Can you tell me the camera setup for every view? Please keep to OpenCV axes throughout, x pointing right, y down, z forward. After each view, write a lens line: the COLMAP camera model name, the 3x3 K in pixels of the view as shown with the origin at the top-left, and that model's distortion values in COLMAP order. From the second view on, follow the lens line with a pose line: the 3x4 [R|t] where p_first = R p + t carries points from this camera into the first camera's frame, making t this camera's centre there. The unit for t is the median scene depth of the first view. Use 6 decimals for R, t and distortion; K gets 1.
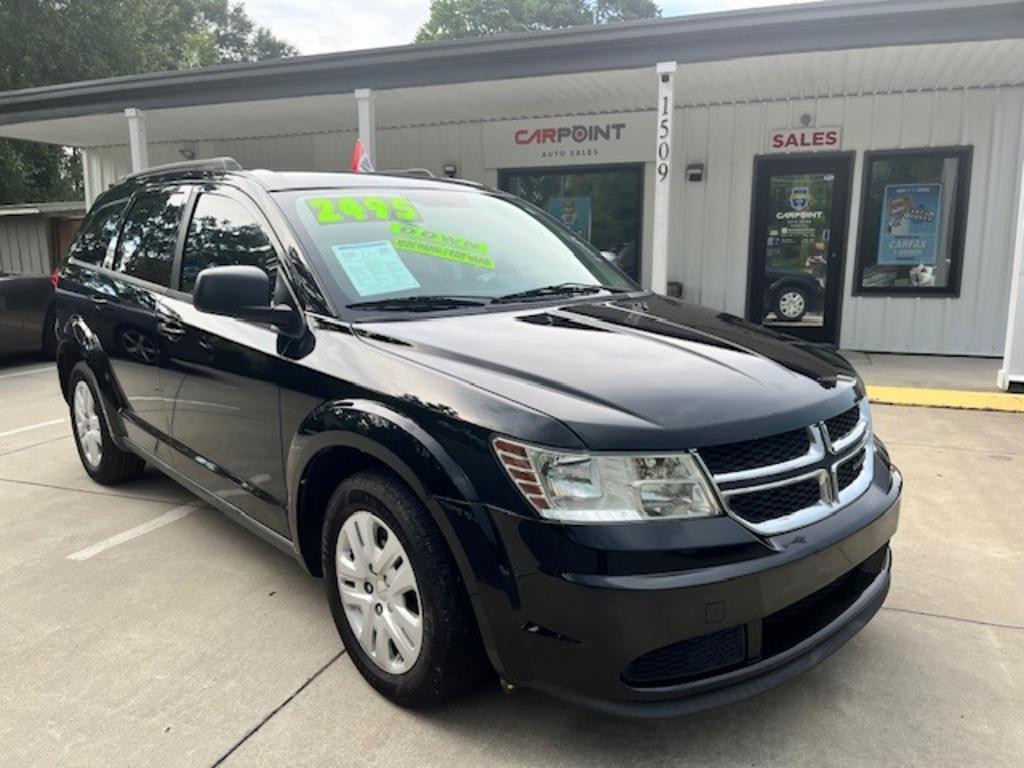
lens RADIAL K [[780.1, 0, 510.6], [0, 780.1, 395.3], [0, 0, 1]] dist [0.012773, -0.035504]
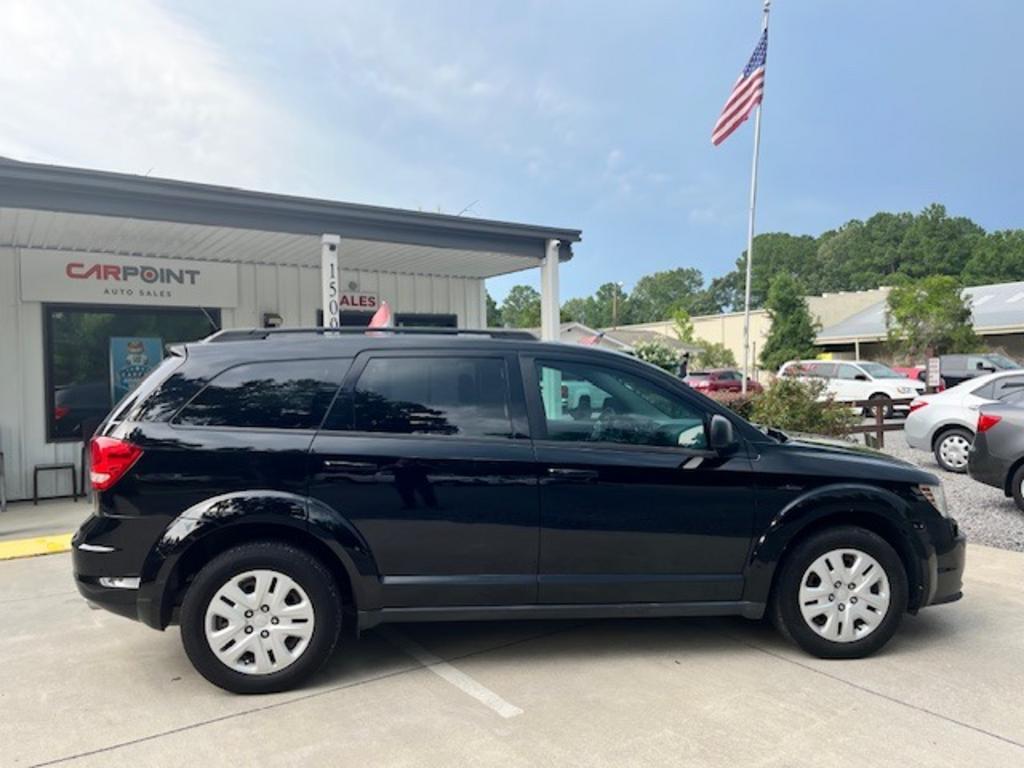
lens RADIAL K [[772.7, 0, 512.0], [0, 772.7, 384.0], [0, 0, 1]] dist [0.013757, 0.000994]
pose [[0.563947, -0.014307, 0.825687, -0.458022], [0.163647, 0.981958, -0.094757, -0.037114], [-0.809434, 0.188559, 0.556113, 0.127367]]
